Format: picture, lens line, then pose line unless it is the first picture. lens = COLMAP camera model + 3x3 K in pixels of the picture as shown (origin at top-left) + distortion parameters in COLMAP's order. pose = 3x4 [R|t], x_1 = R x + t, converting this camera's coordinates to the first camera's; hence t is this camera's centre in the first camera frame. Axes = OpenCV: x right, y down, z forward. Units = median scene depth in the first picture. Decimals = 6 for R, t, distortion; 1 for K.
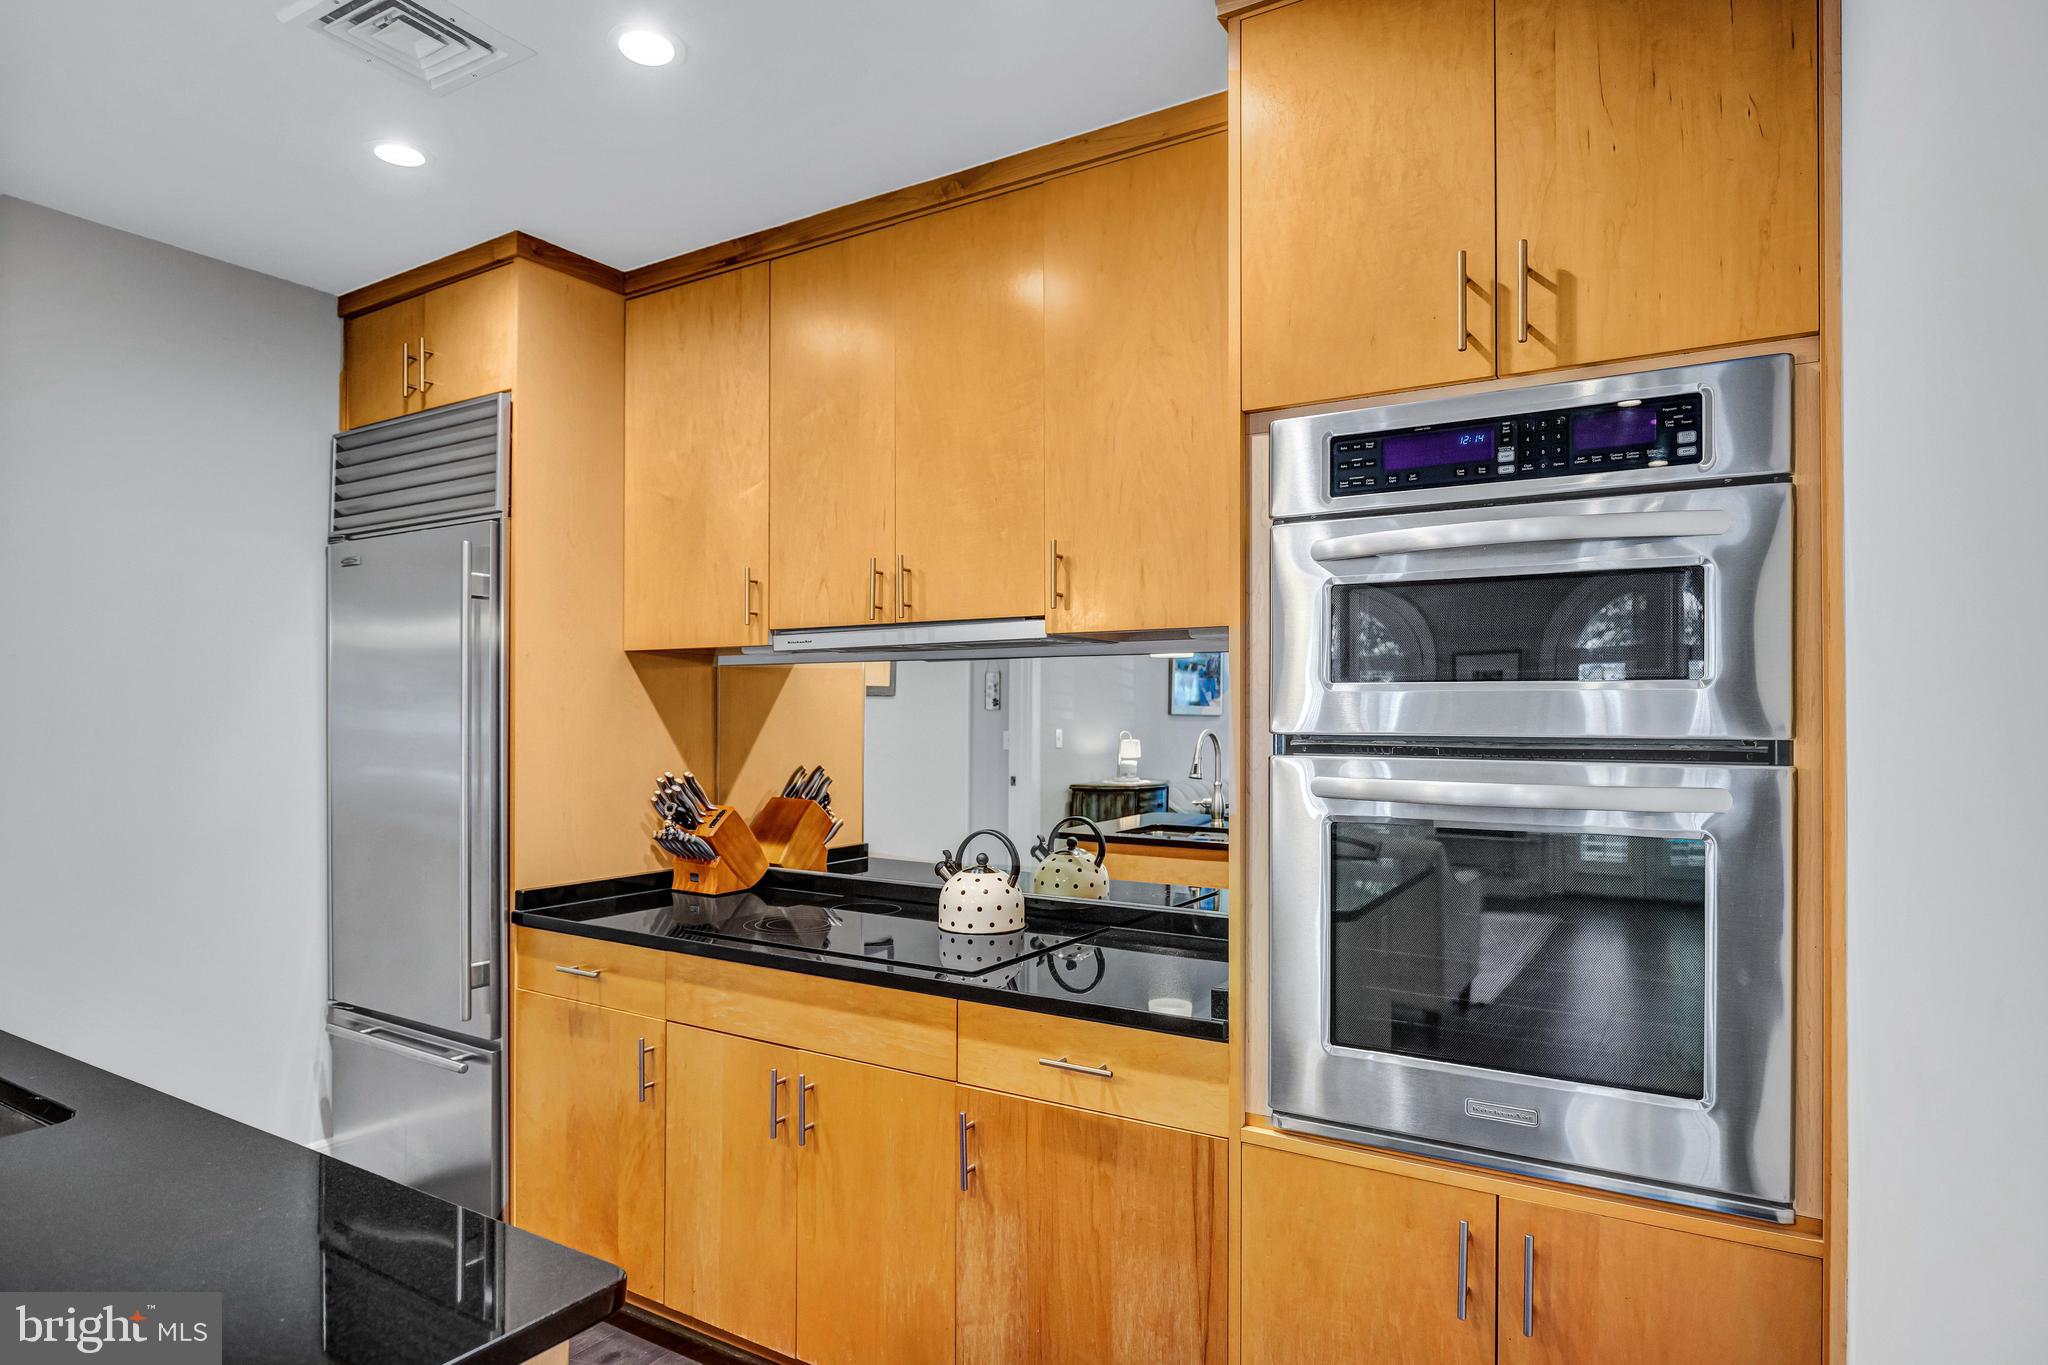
lens RADIAL K [[1128.1, 0, 1058.7], [0, 1128.1, 719.3], [0, 0, 1]] dist [-0.048789, -0.000725]
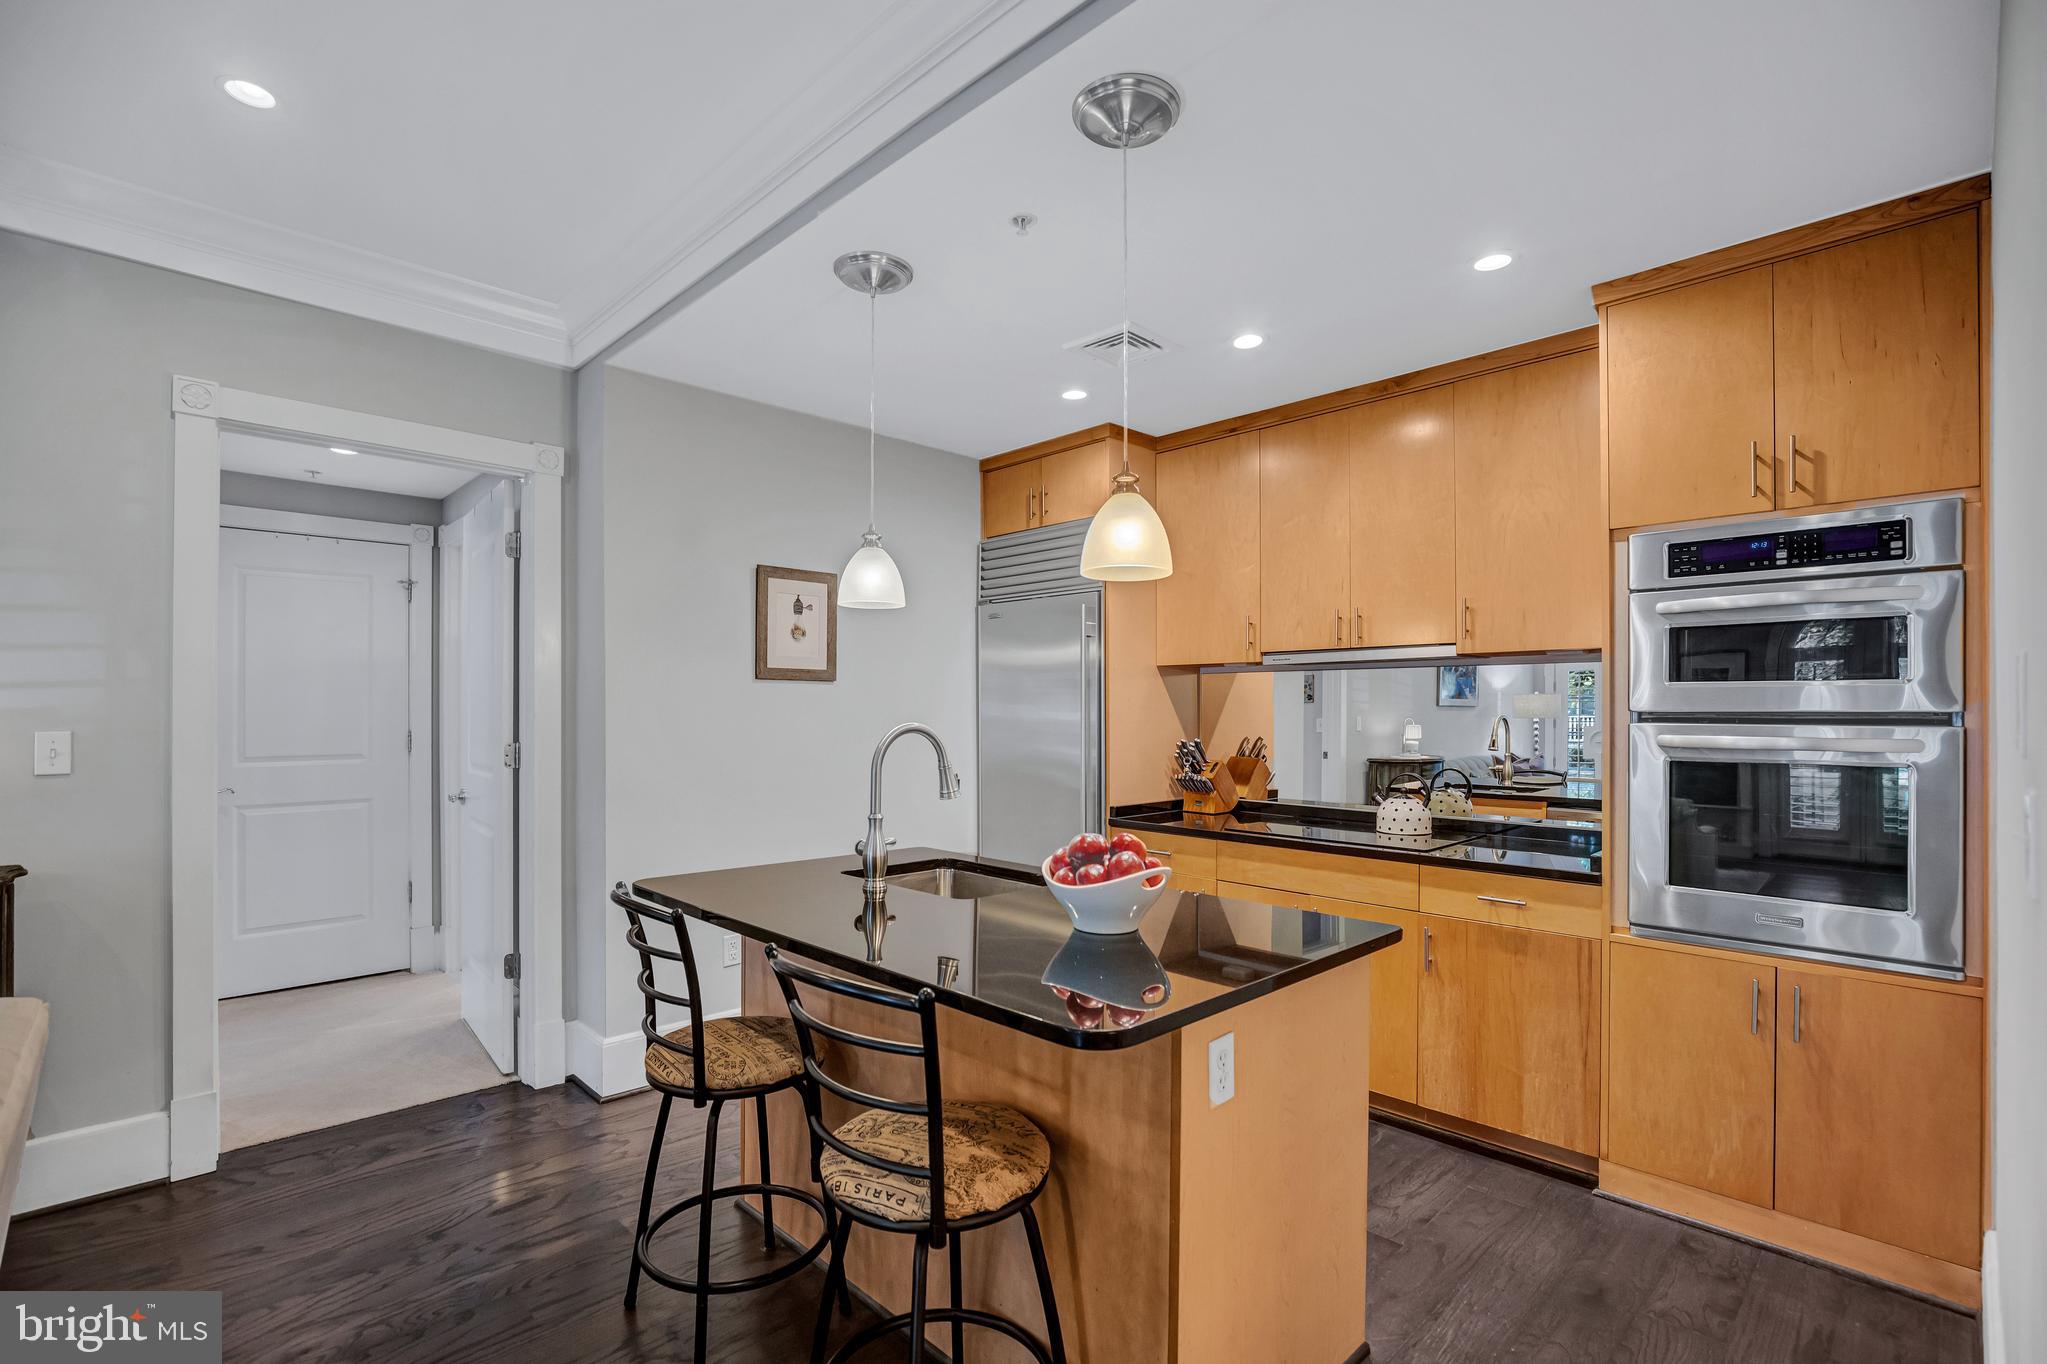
lens RADIAL K [[923.9, 0, 1034.4], [0, 923.9, 713.3], [0, 0, 1]] dist [-0.059190, 0.005606]
pose [[0.964412, -0.000467, -0.264403, -0.223672], [0.000676, 1.000000, 0.000700, 0.009715], [0.264403, -0.000854, 0.964412, -0.405500]]
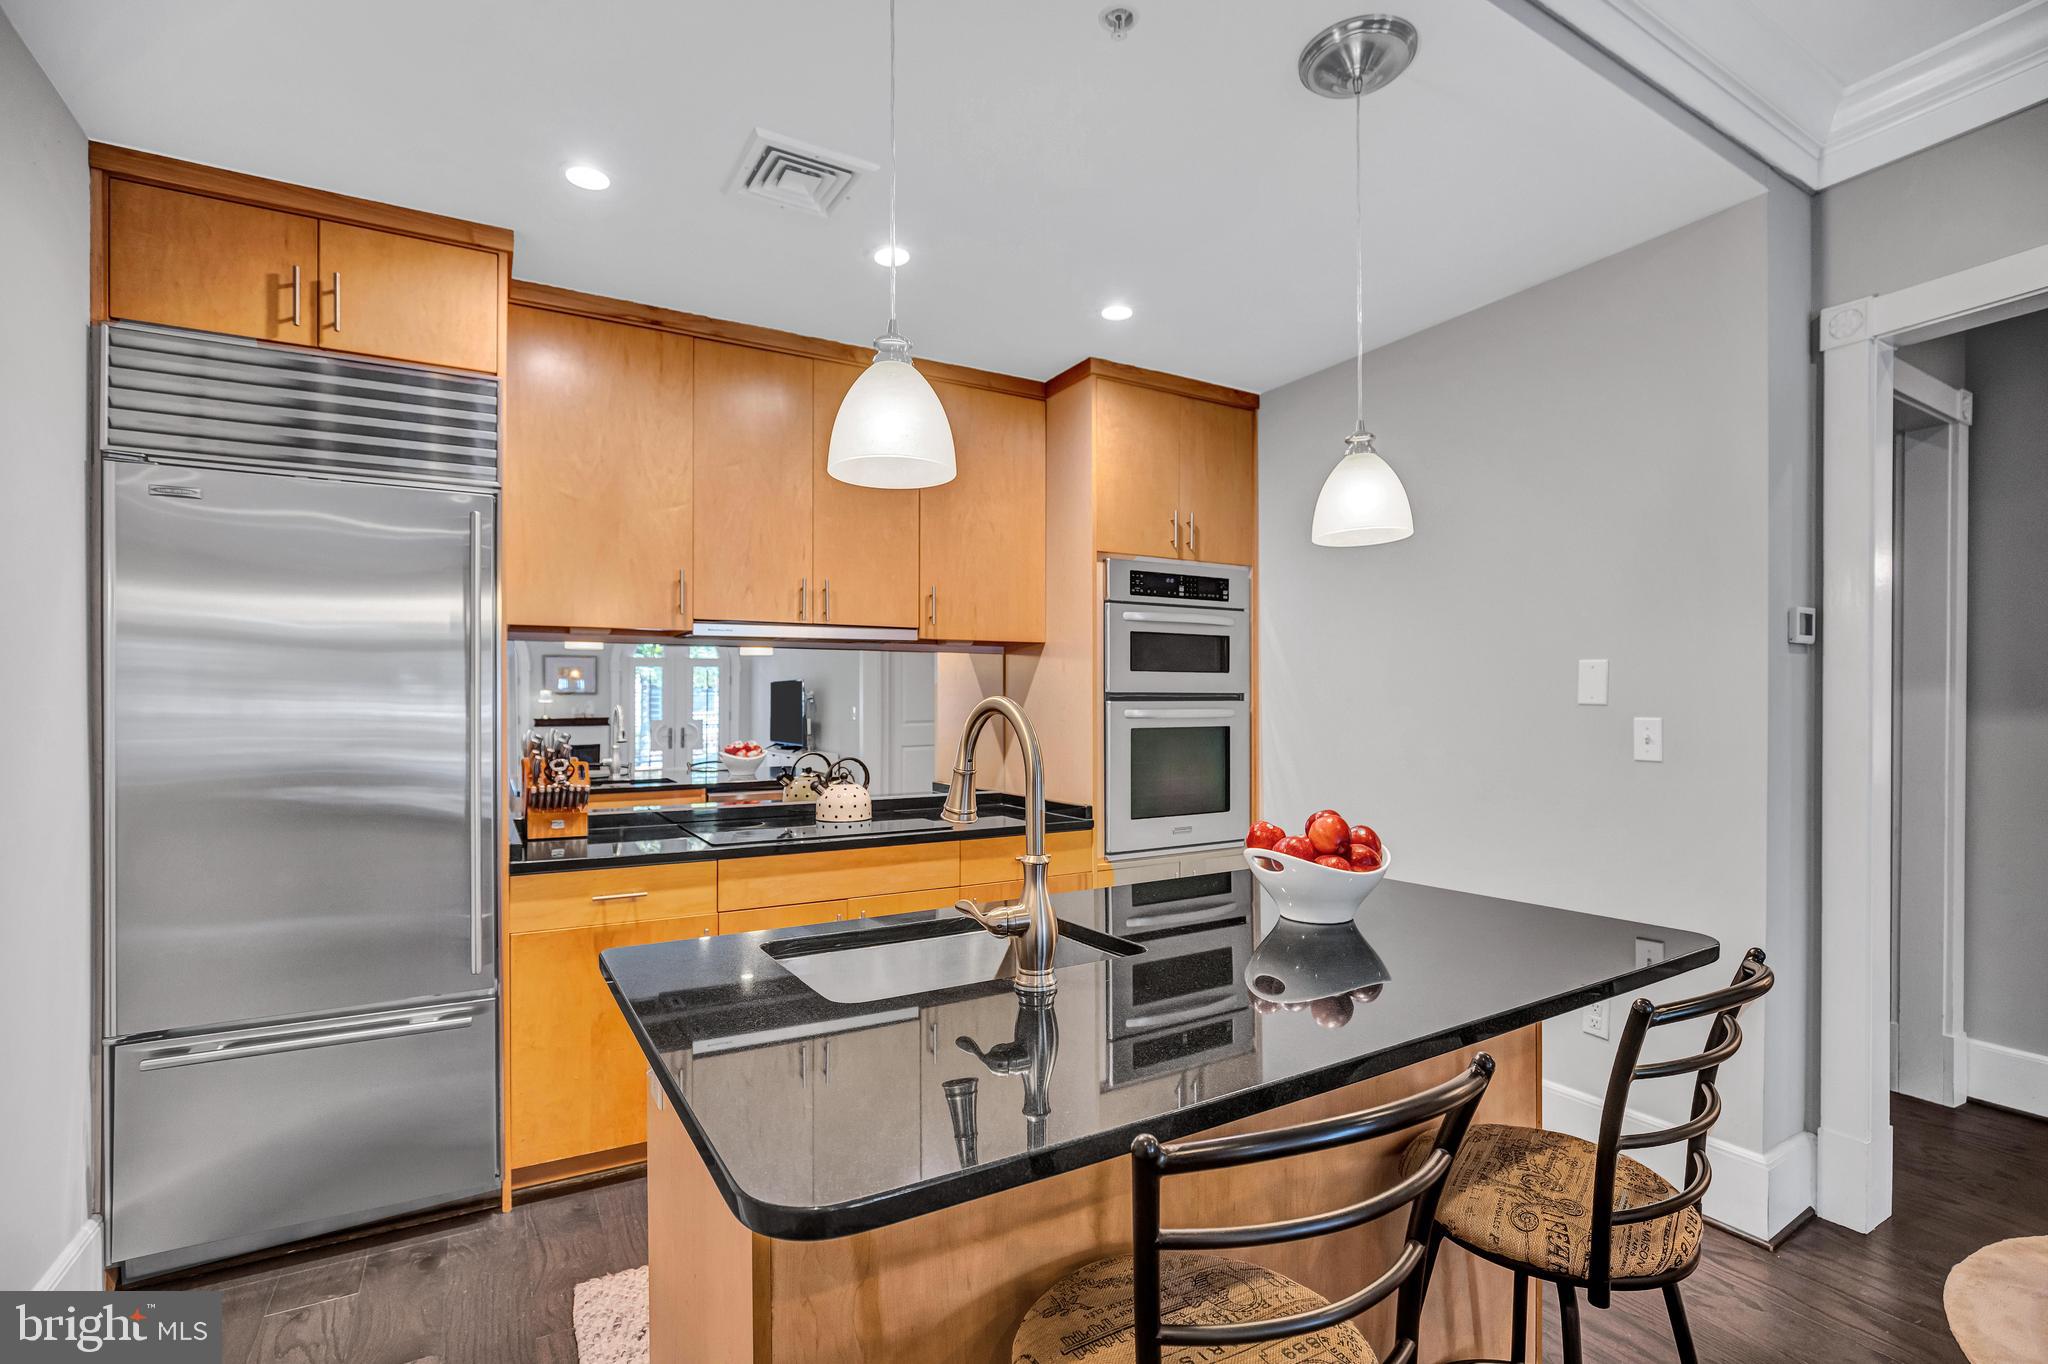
lens RADIAL K [[924.4, 0, 1034.9], [0, 924.4, 713.4], [0, 0, 1]] dist [-0.059190, 0.005606]
pose [[0.485090, -0.008353, 0.874424, -1.009975], [0.007195, 0.999959, 0.005560, 0.028869], [-0.874435, 0.003594, 0.485130, 0.131785]]
